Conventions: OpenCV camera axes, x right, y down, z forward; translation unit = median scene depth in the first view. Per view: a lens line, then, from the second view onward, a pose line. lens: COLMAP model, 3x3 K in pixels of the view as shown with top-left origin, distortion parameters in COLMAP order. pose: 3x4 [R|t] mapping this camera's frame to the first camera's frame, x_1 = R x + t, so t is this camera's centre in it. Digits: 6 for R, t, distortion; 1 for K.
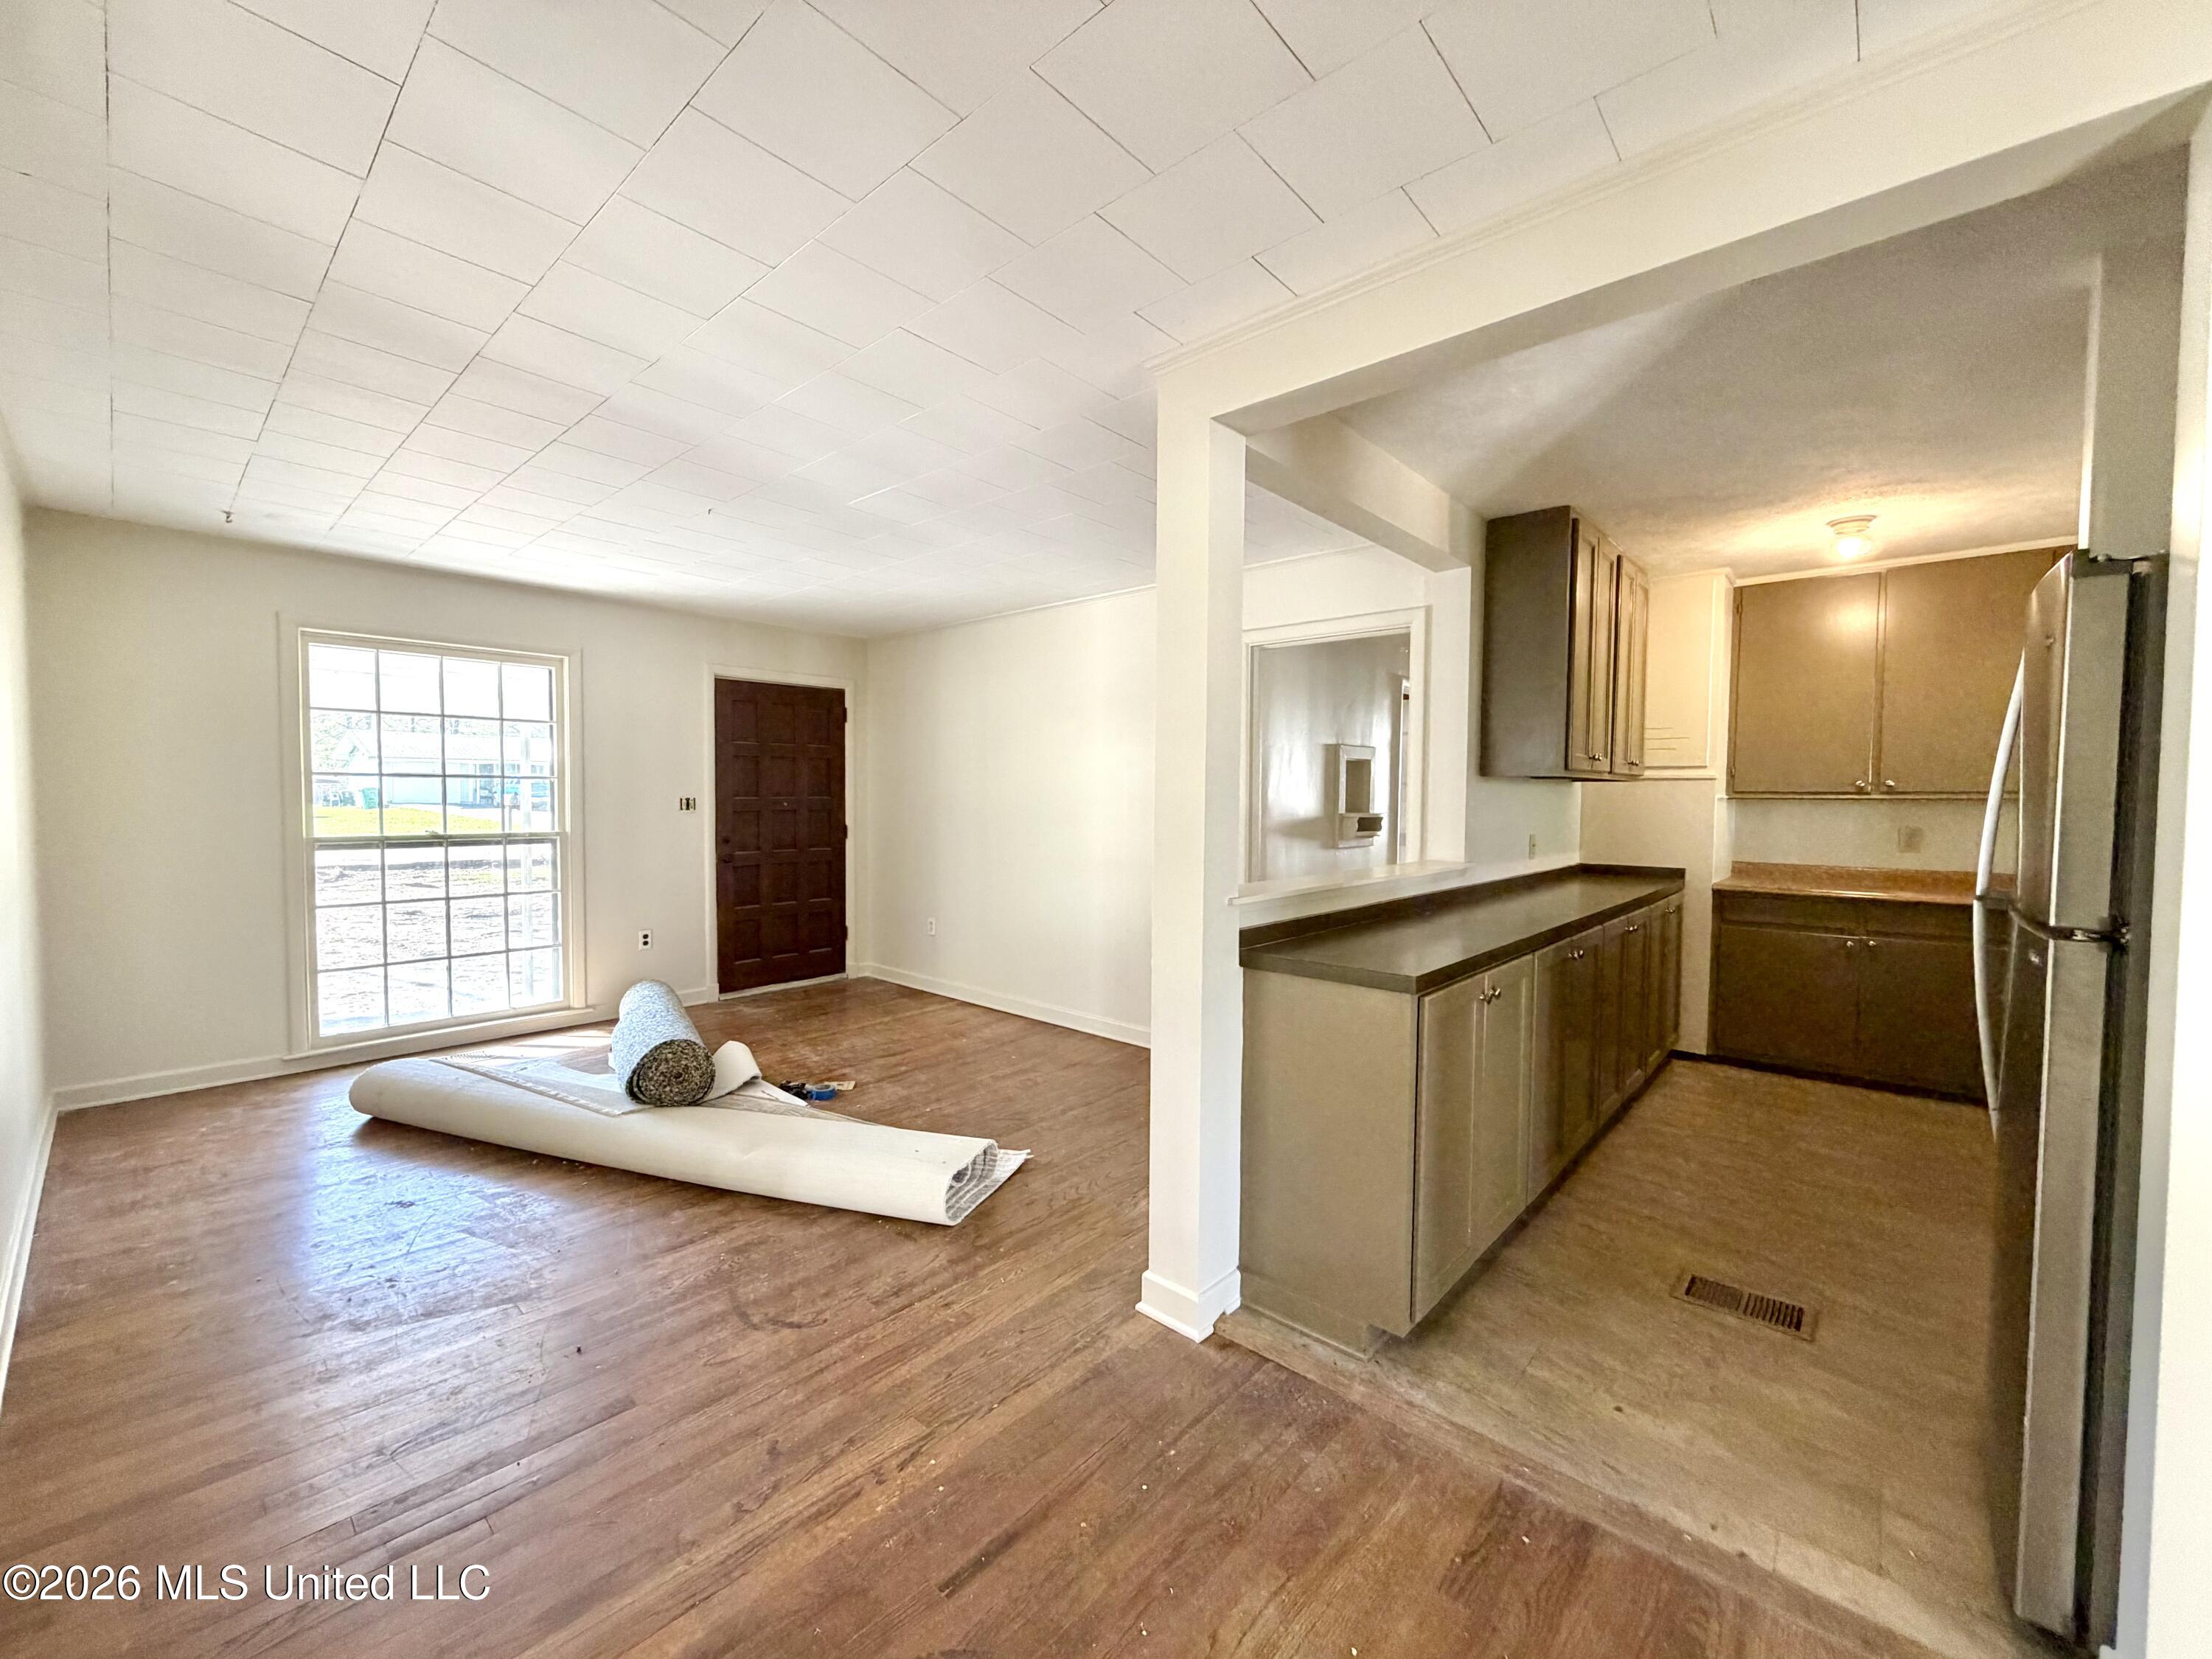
lens RADIAL K [[881.7, 0, 1101.6], [0, 881.7, 837.7], [0, 0, 1]] dist [0.001311, -0.000280]
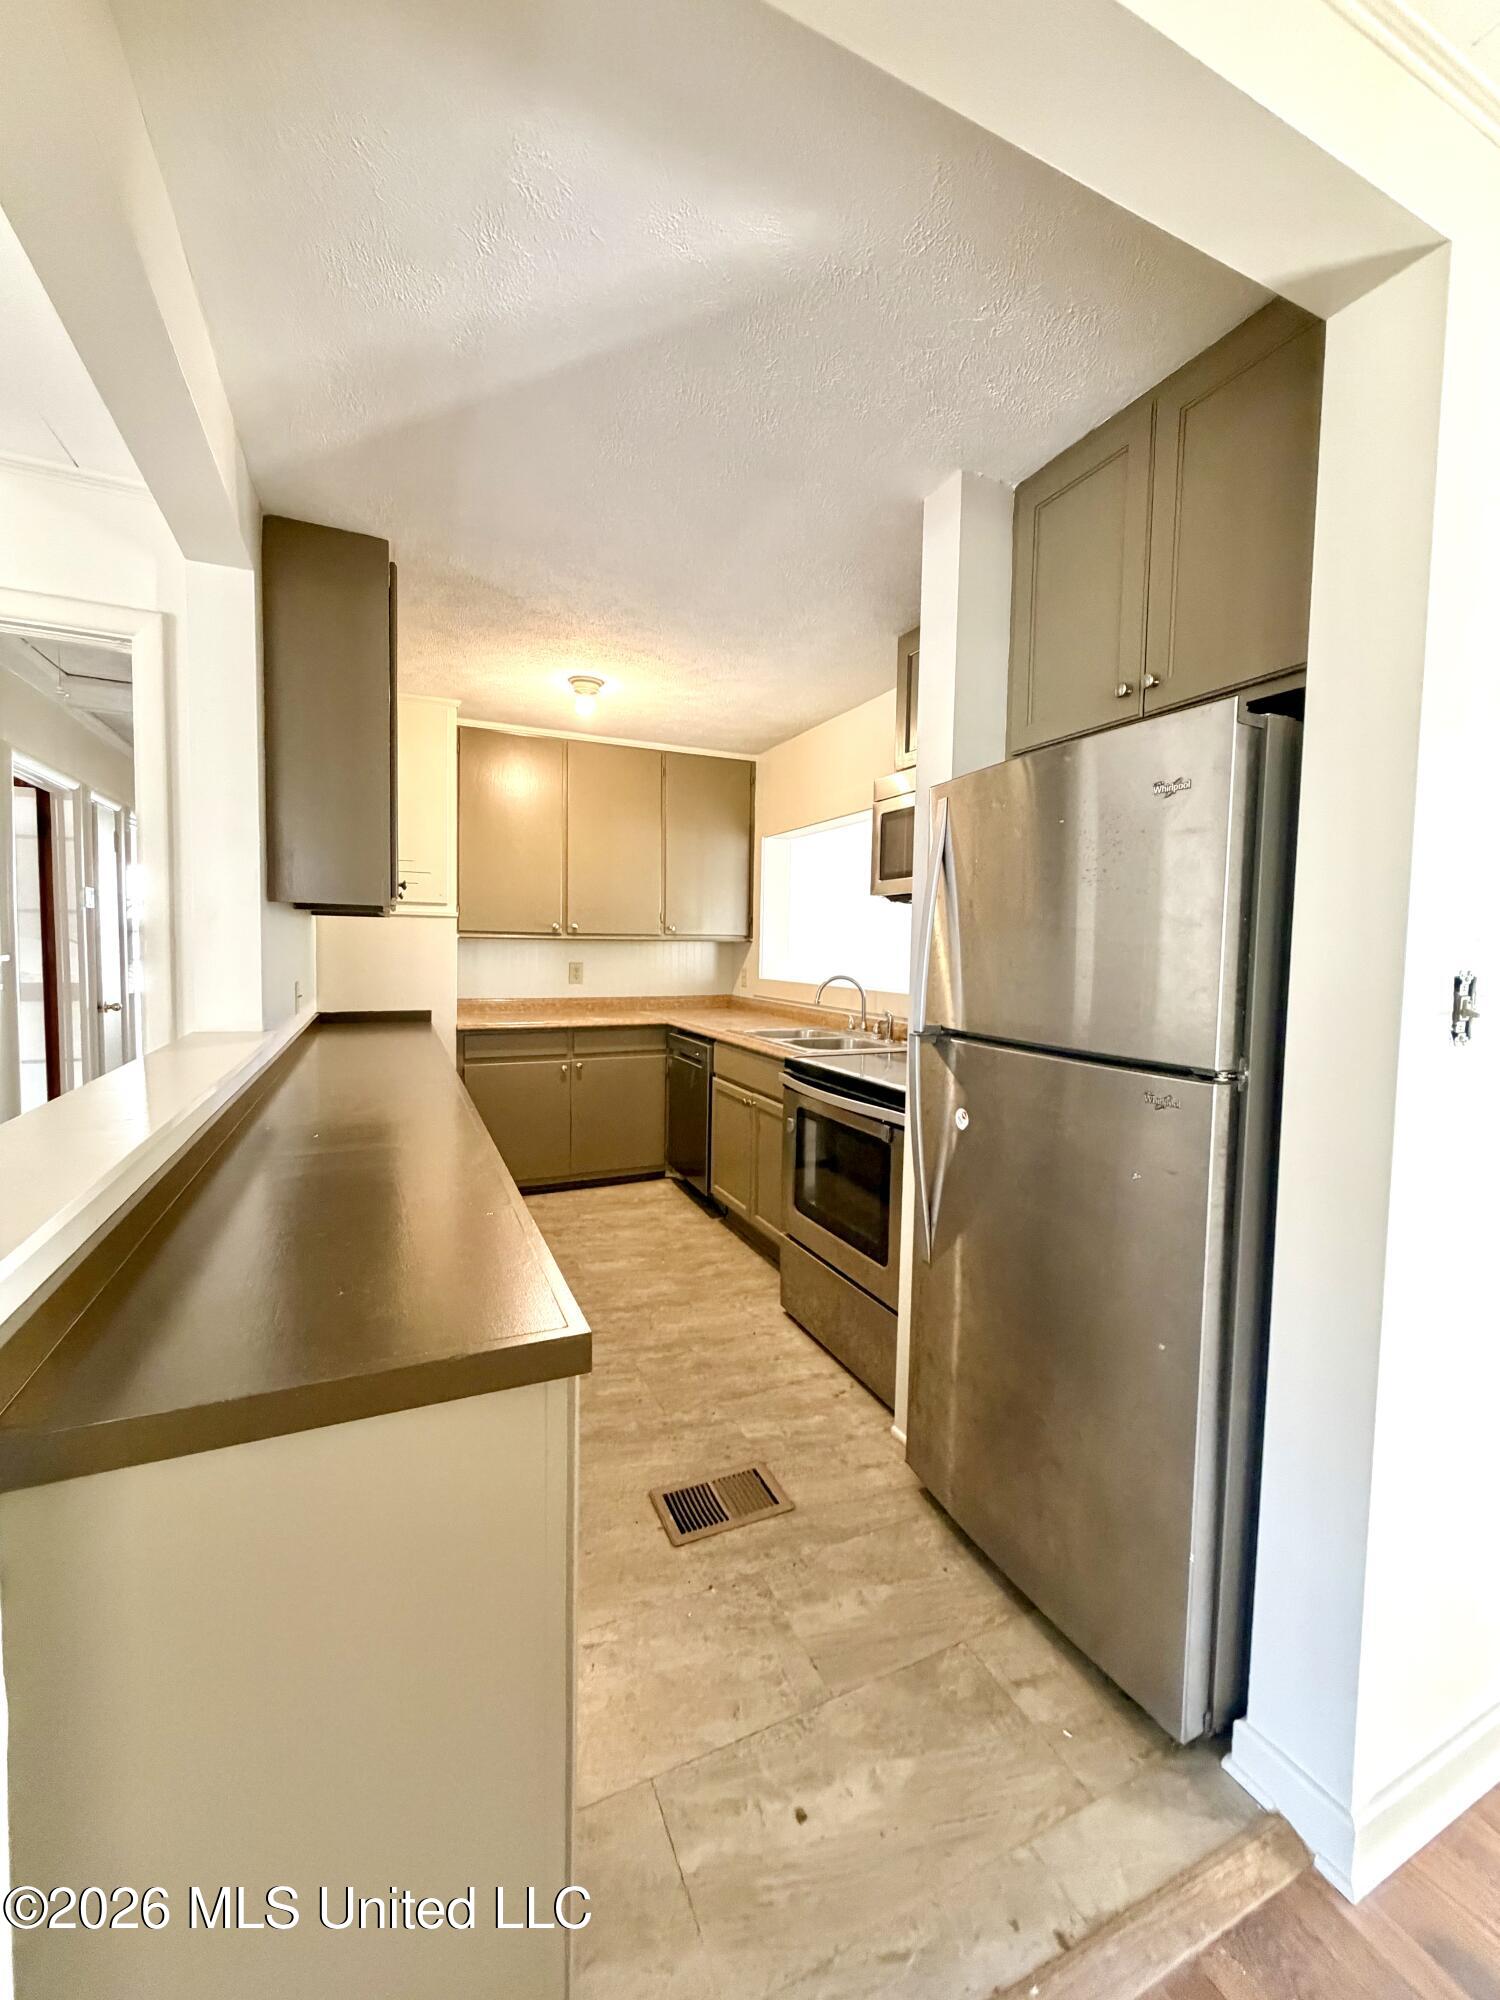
lens RADIAL K [[797.2, 0, 744.7], [0, 797.2, 988.2], [0, 0, 1]] dist [0.001311, -0.000280]
pose [[0.398952, -0.046640, 0.915785, 0.011497], [0.029320, 0.998844, 0.038097, -0.012358], [-0.916503, 0.011652, 0.399859, 0.367522]]
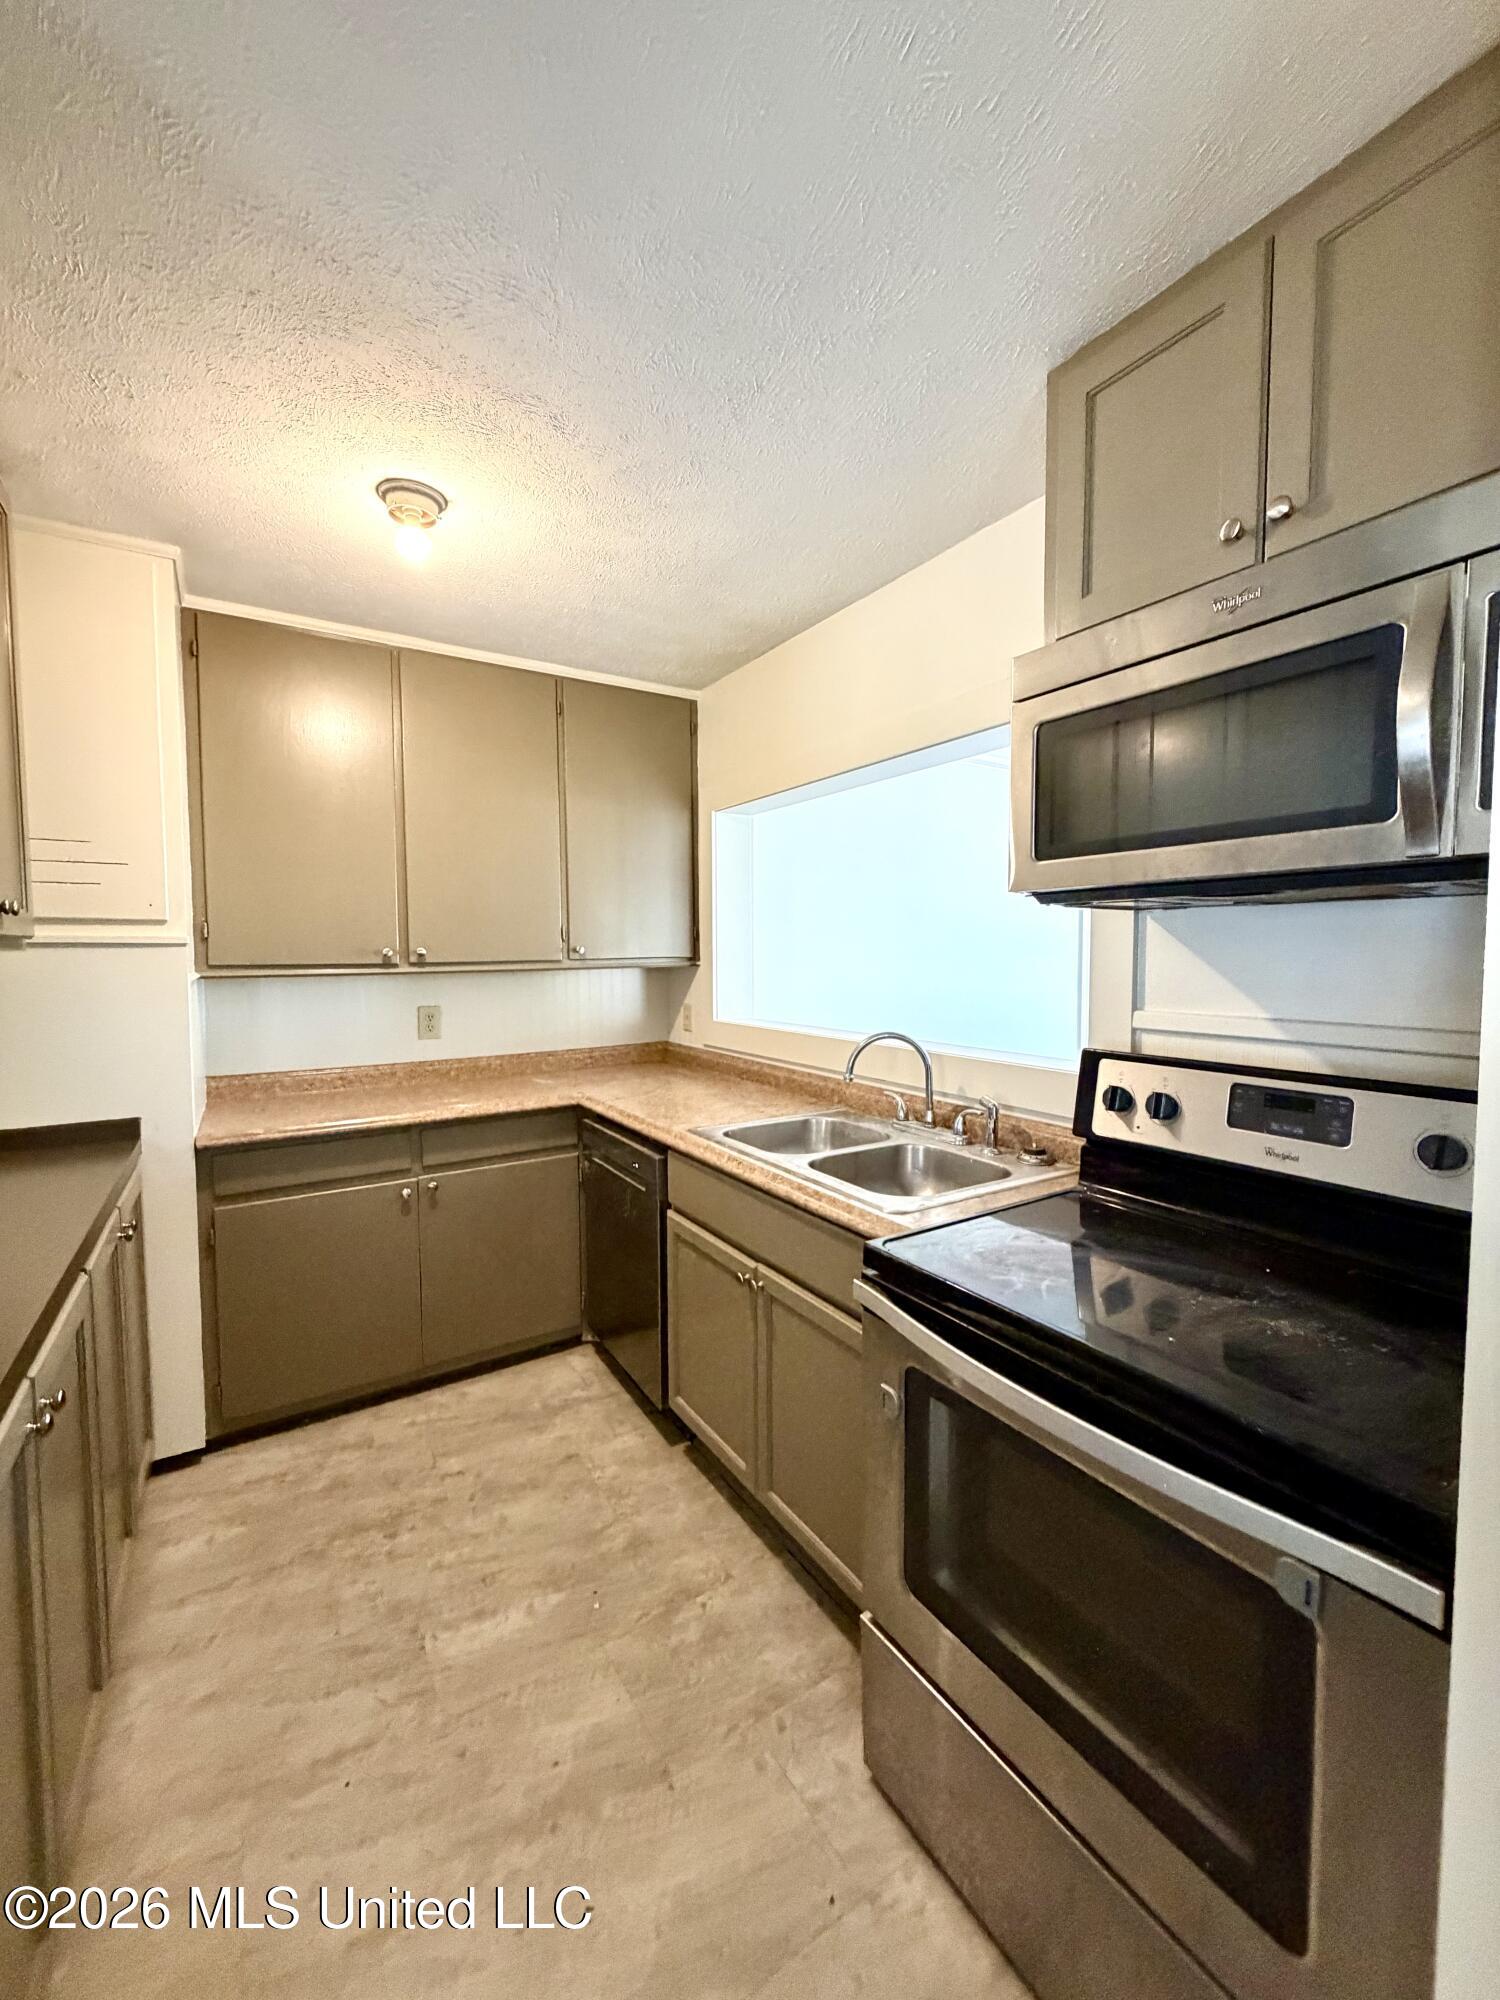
lens RADIAL K [[797.2, 0, 742.3], [0, 797.2, 987.0], [0, 0, 1]] dist [0.001311, -0.000280]
pose [[0.274312, -0.051423, 0.960265, 0.335379], [0.056052, 0.997726, 0.037417, -0.041426], [-0.960006, 0.043561, 0.276571, 0.562999]]
